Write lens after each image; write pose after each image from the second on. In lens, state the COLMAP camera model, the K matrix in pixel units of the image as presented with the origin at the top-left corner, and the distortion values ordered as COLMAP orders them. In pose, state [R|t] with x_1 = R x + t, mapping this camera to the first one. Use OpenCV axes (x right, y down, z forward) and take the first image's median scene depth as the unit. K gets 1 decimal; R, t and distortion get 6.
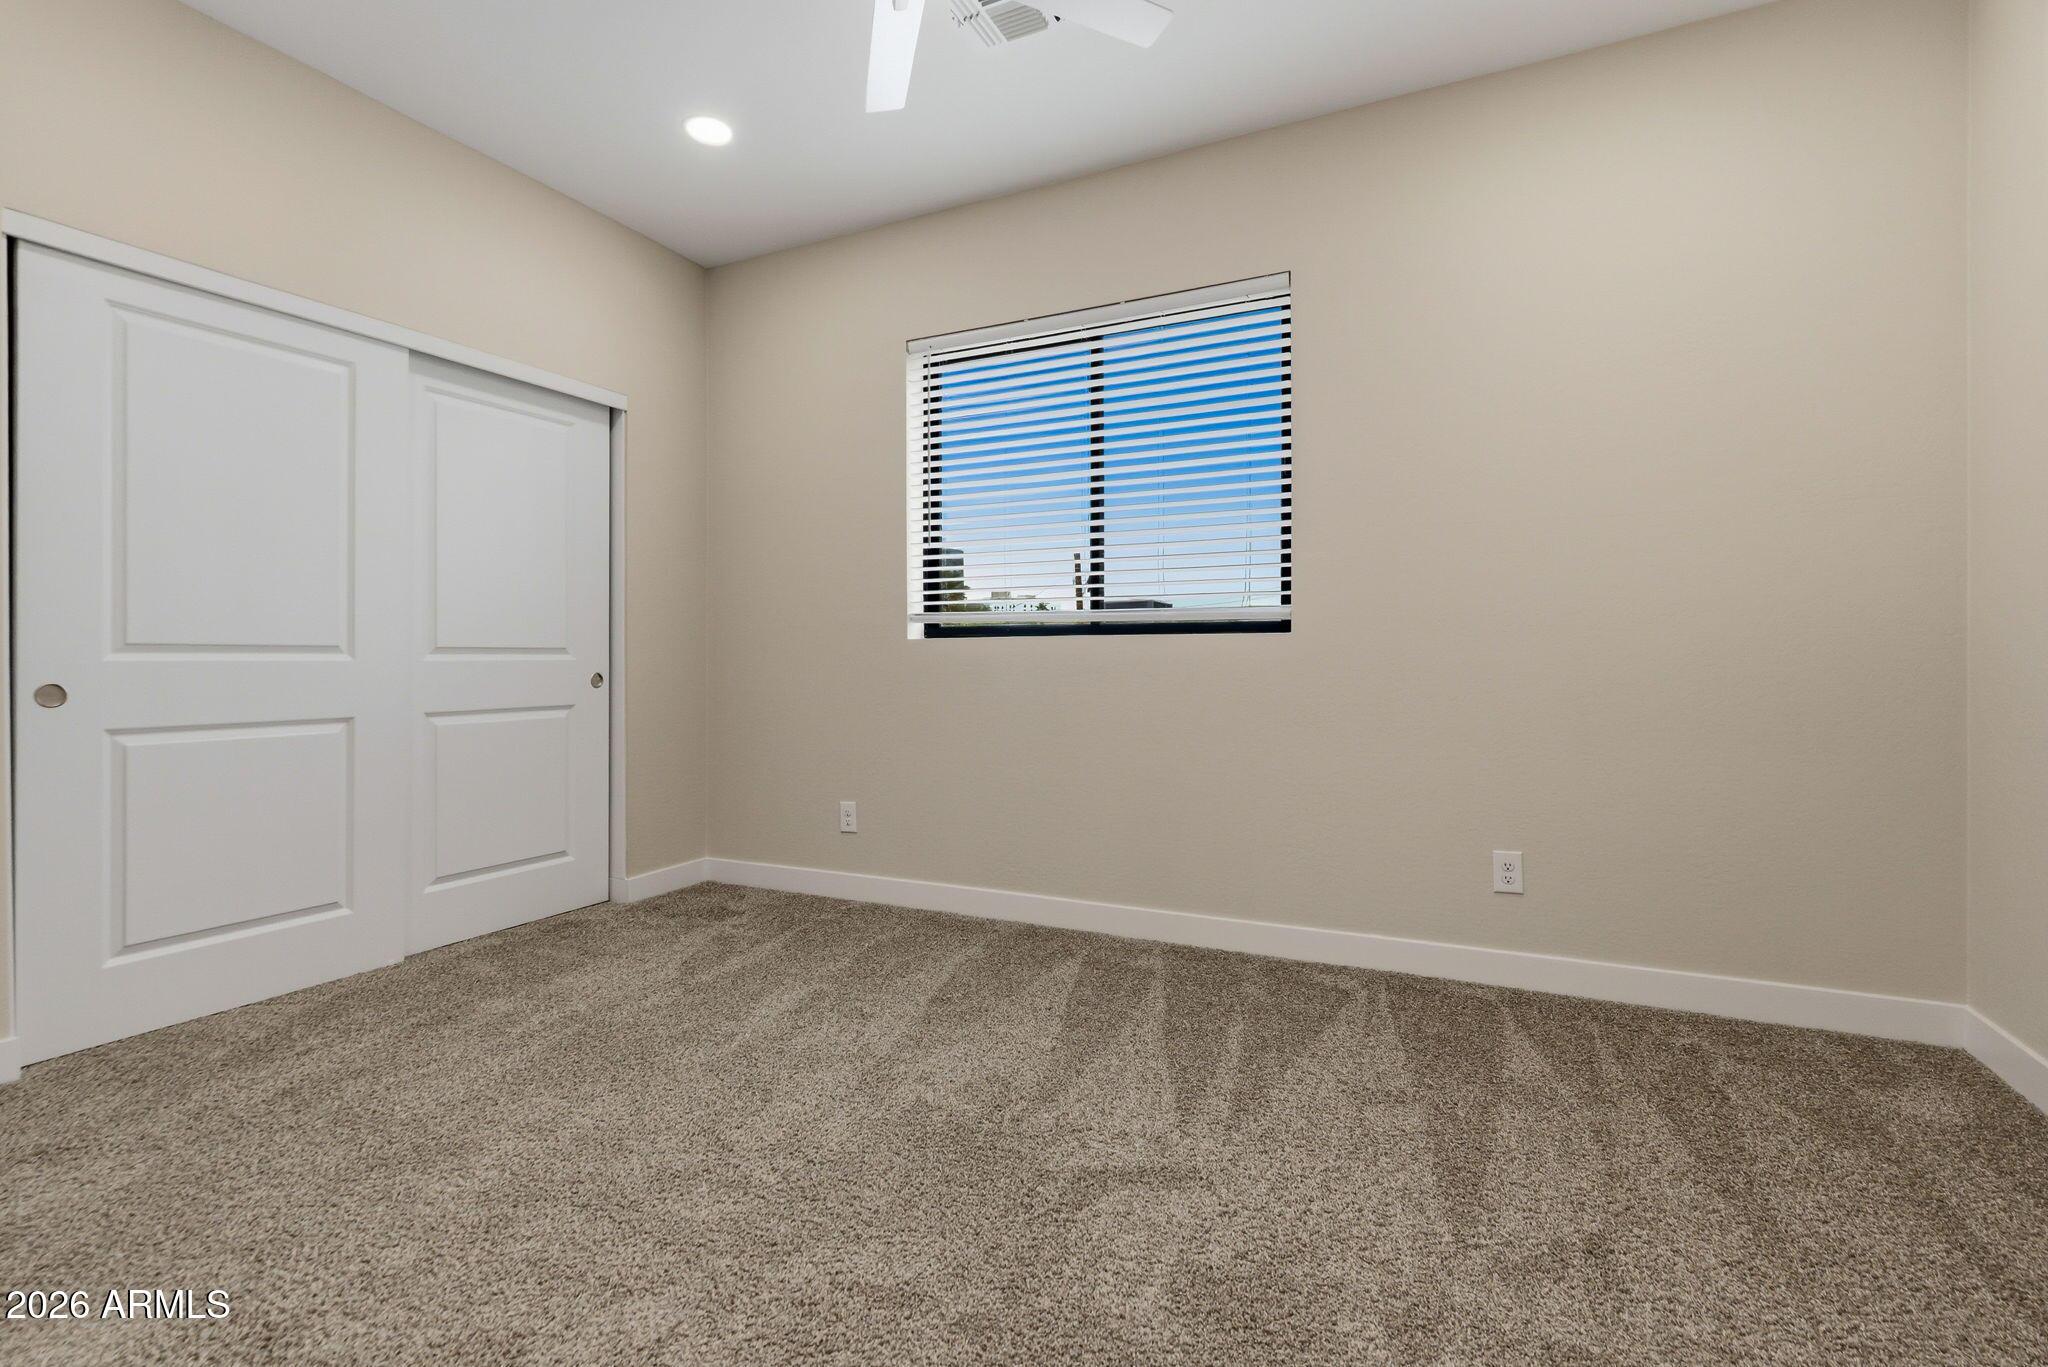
lens RADIAL K [[951.3, 0, 1013.3], [0, 951.3, 688.7], [0, 0, 1]] dist [0.000637, 0.005081]
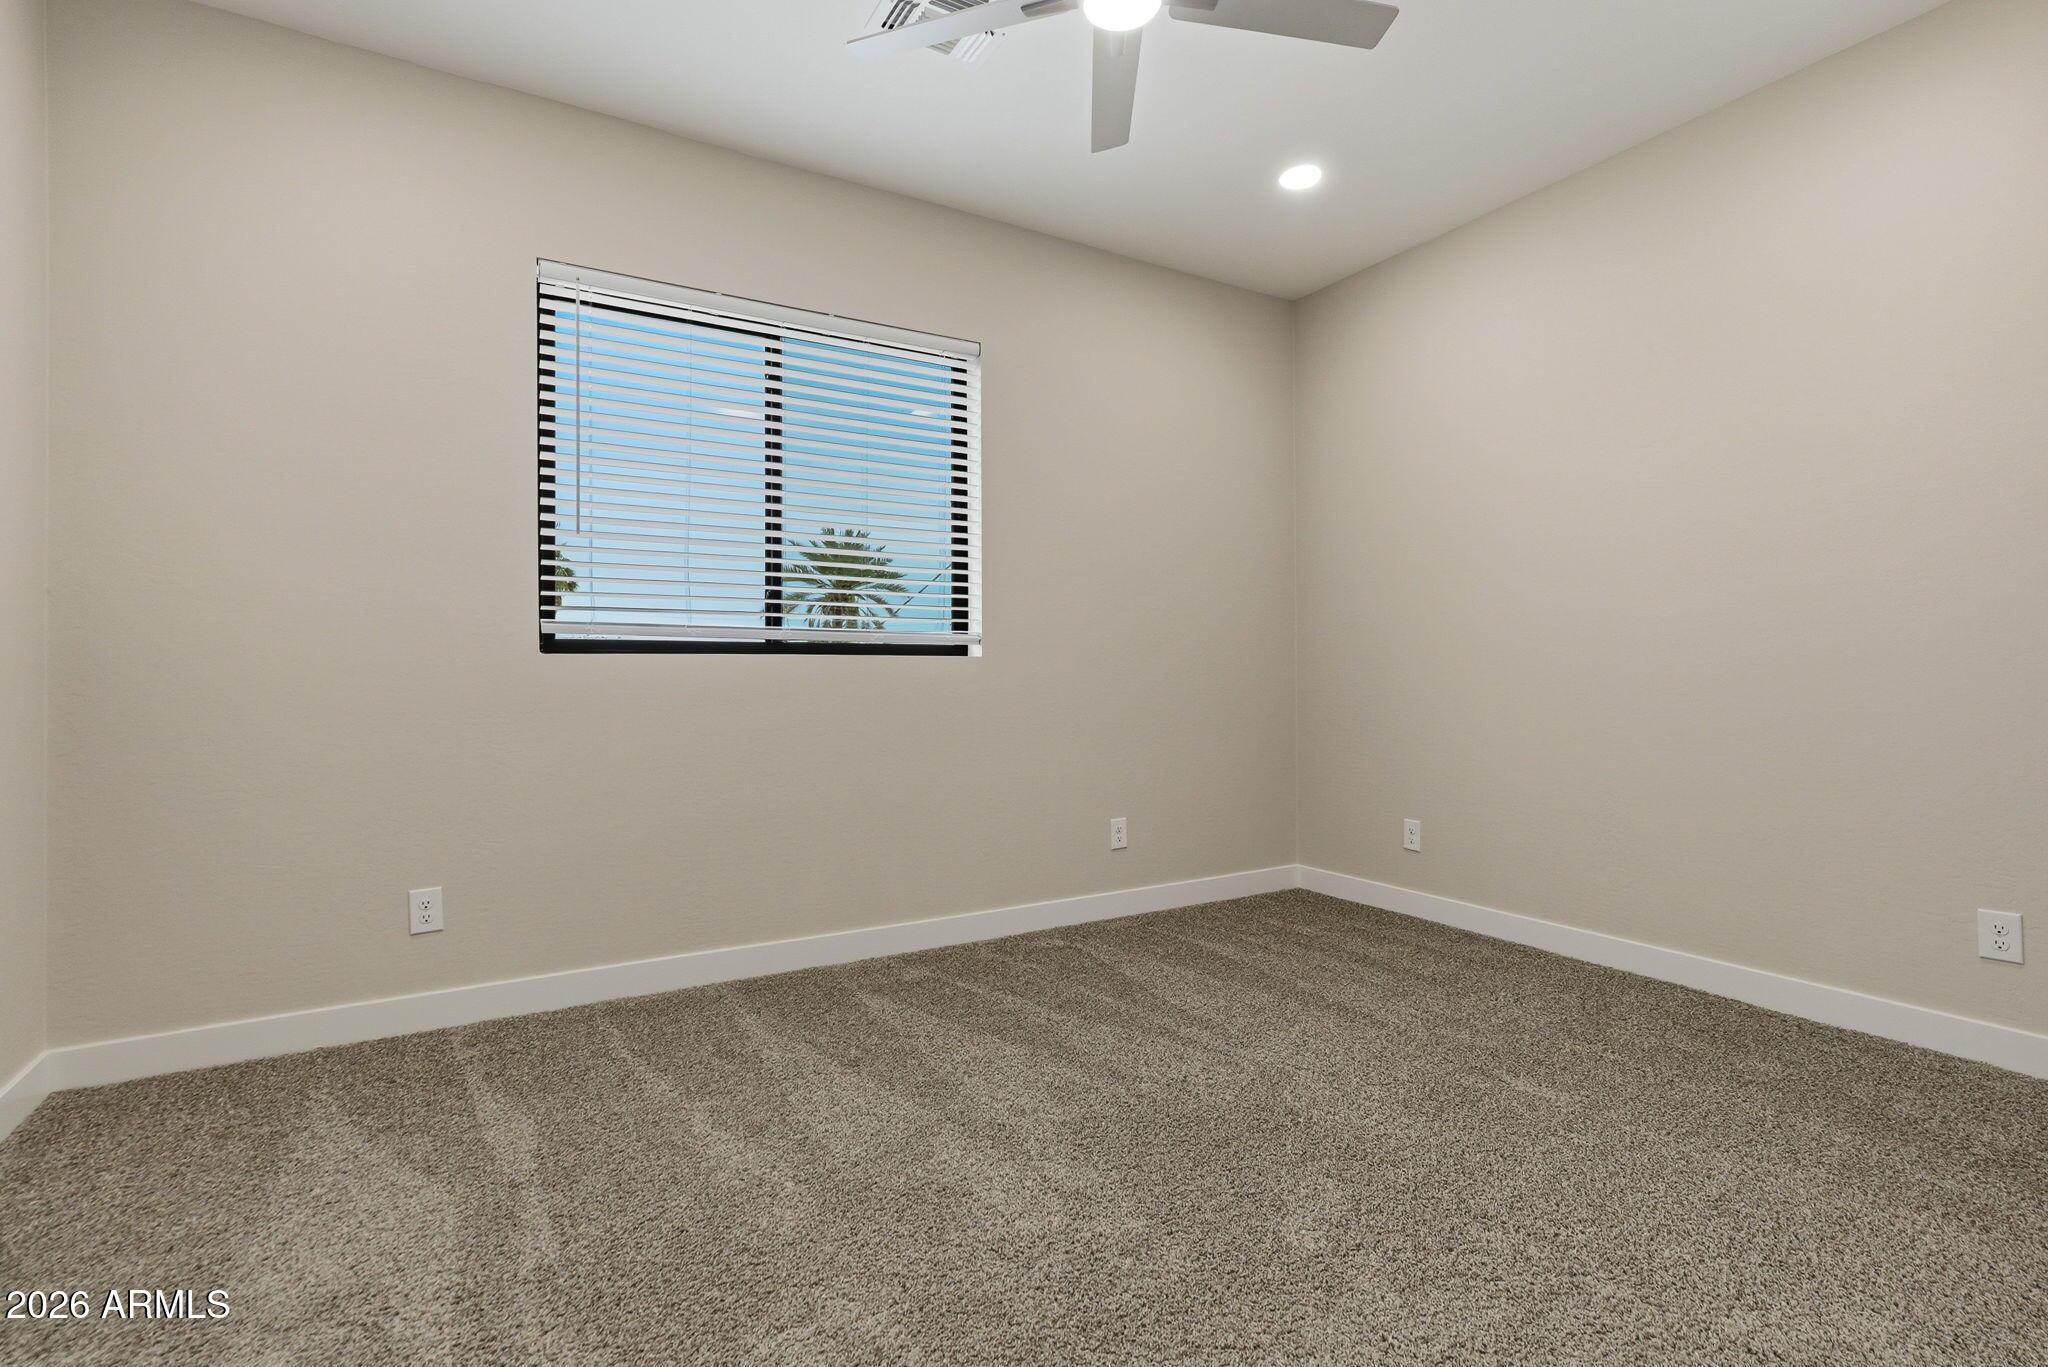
lens RADIAL K [[950.7, 0, 1016.4], [0, 950.7, 671.1], [0, 0, 1]] dist [-0.000303, 0.000286]
pose [[0.546095, 0.006259, 0.837700, -0.735639], [0.028818, 0.999240, -0.026252, -0.010465], [-0.837228, 0.038477, 0.545499, 0.371667]]
